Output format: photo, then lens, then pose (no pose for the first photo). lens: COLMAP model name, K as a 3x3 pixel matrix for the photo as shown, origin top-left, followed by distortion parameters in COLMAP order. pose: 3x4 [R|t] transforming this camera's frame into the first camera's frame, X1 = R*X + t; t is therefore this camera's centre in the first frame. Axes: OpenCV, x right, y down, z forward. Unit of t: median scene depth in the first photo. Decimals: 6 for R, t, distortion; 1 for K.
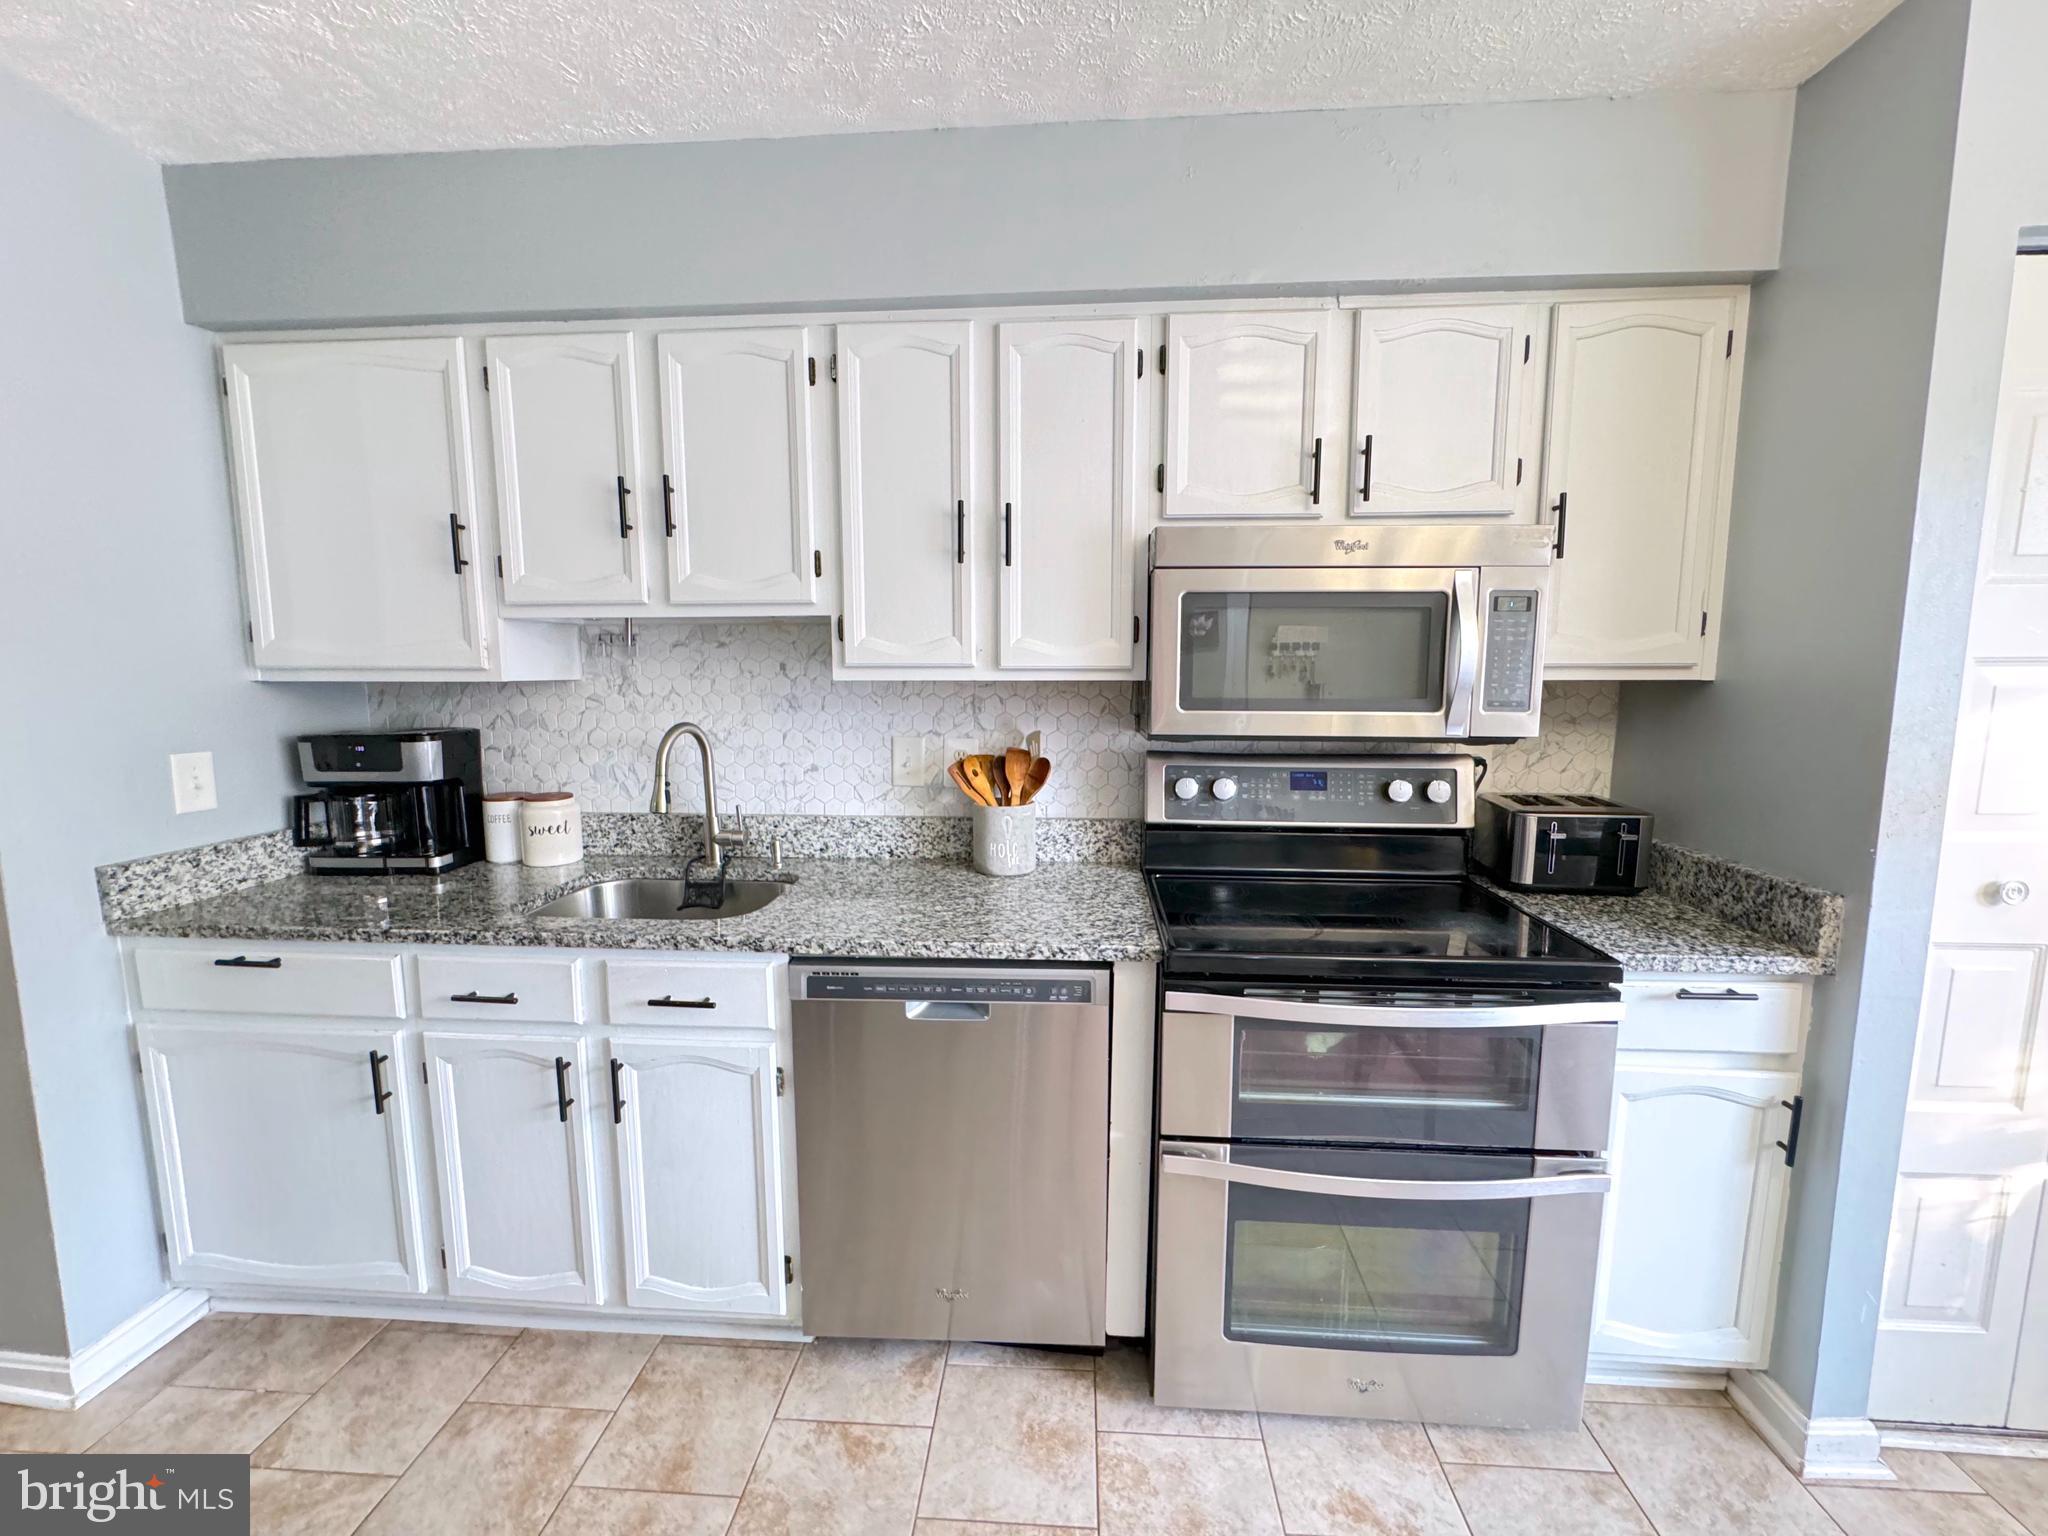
lens RADIAL K [[818.9, 0, 1023.8], [0, 818.9, 765.1], [0, 0, 1]] dist [-0.002204, -0.000079]
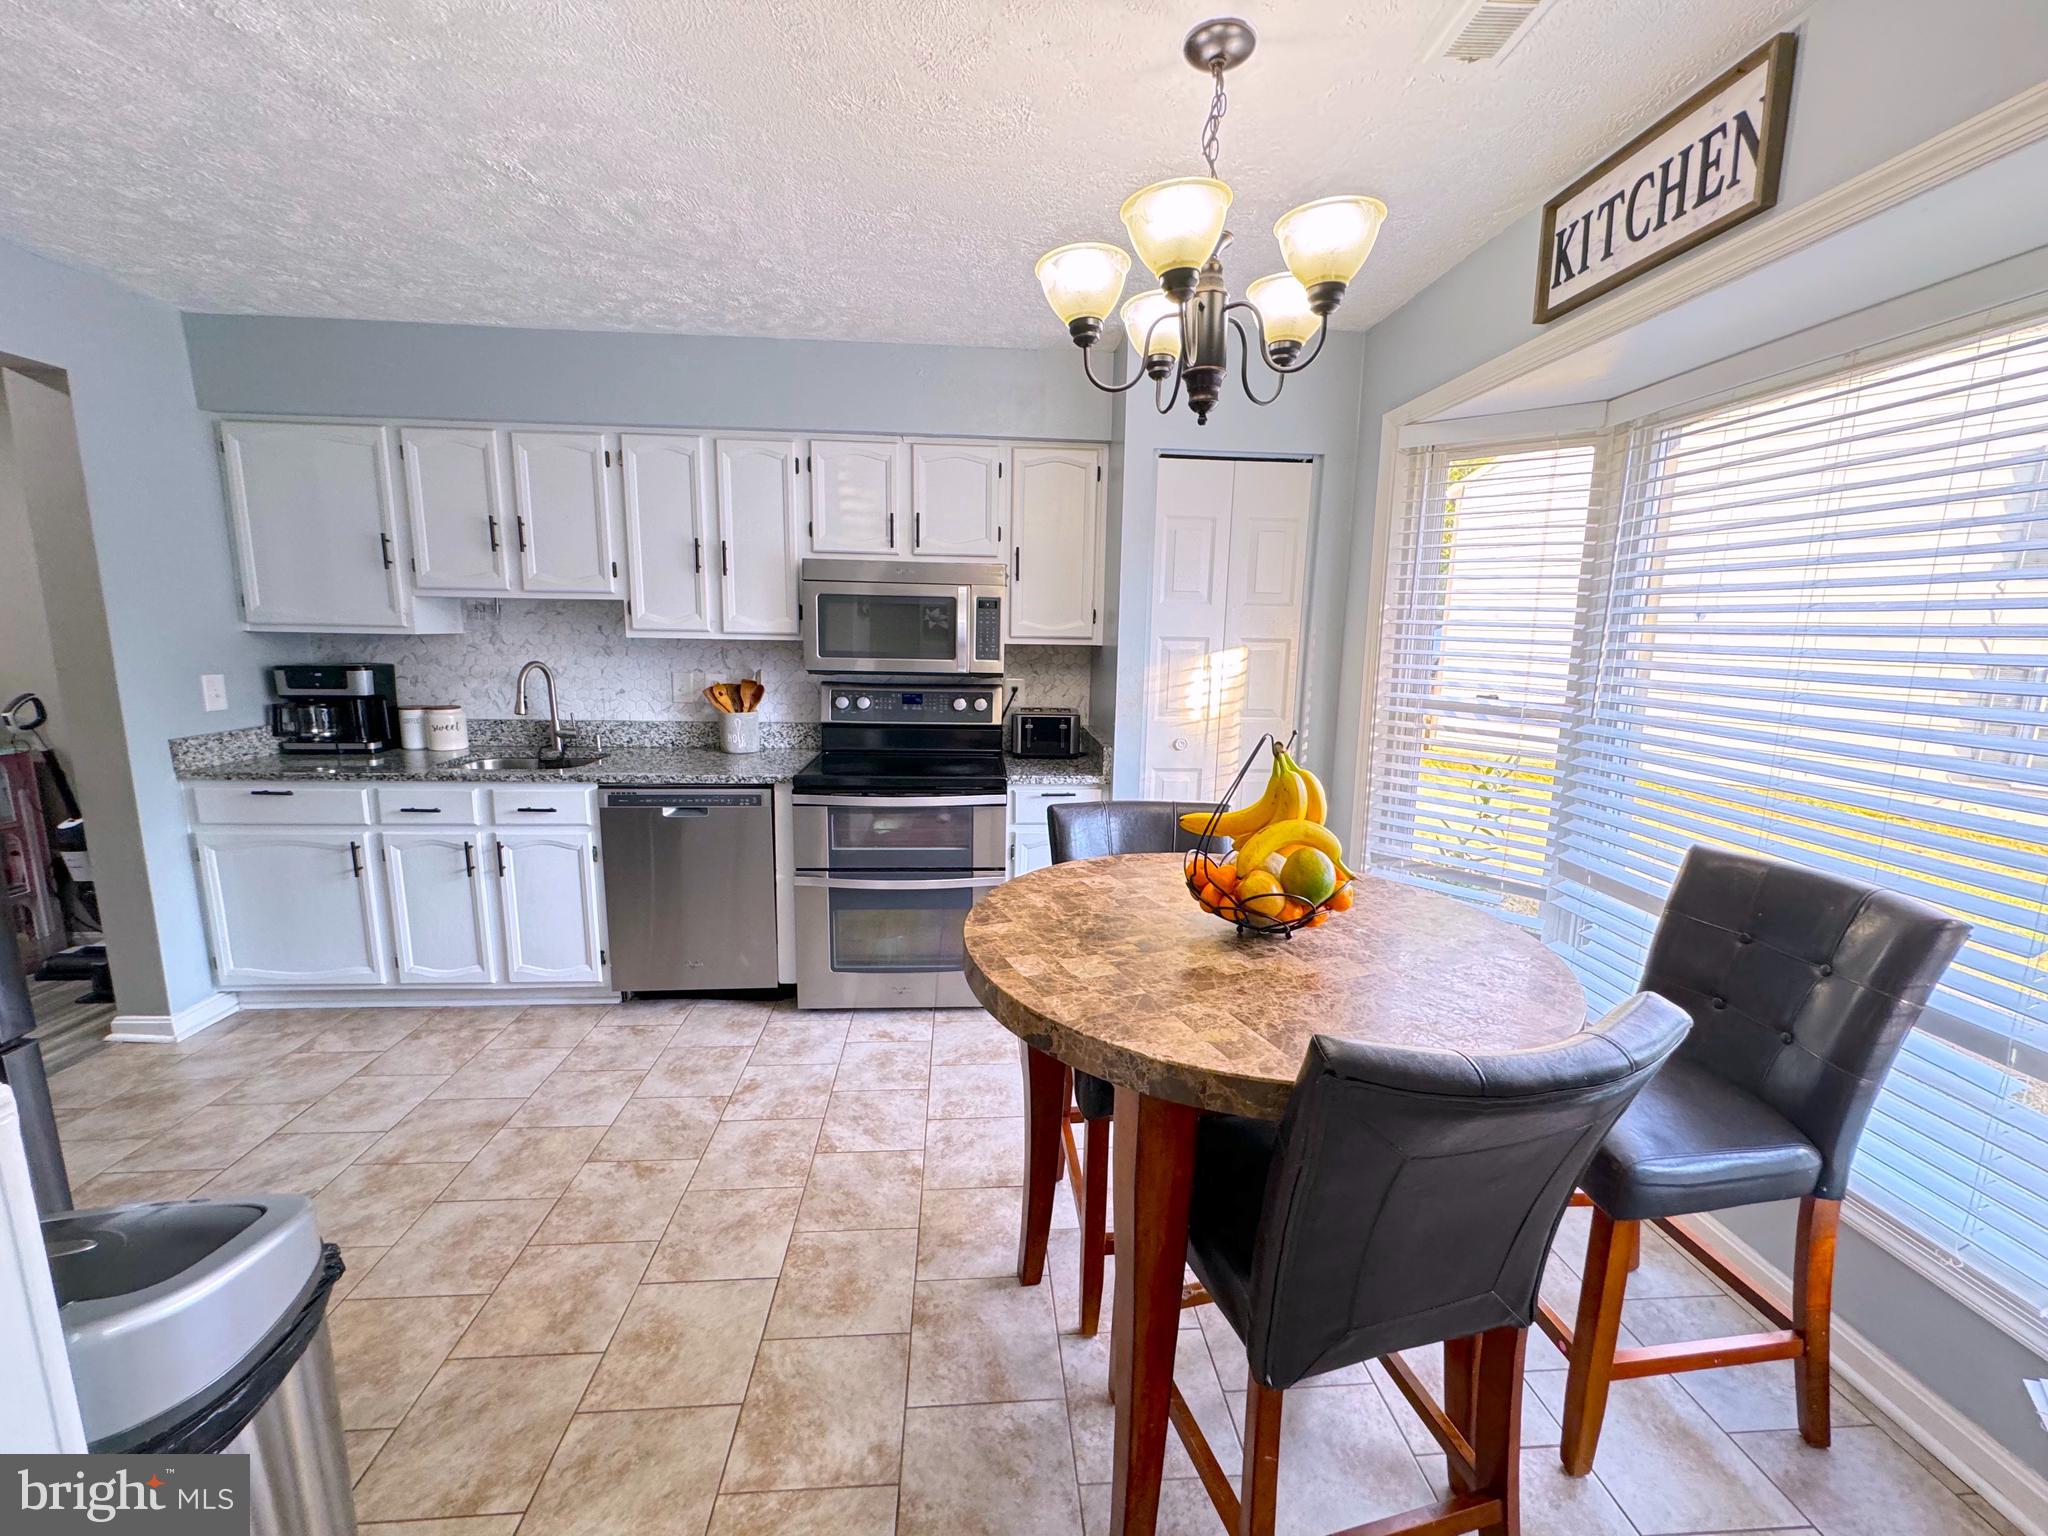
lens RADIAL K [[820.5, 0, 1025.5], [0, 820.5, 765.7], [0, 0, 1]] dist [-0.000224, -0.000199]
pose [[0.990140, -0.003836, 0.140032, 0.366595], [-0.003468, 0.998647, 0.051877, 0.076329], [-0.140042, -0.051851, 0.988787, -0.866209]]
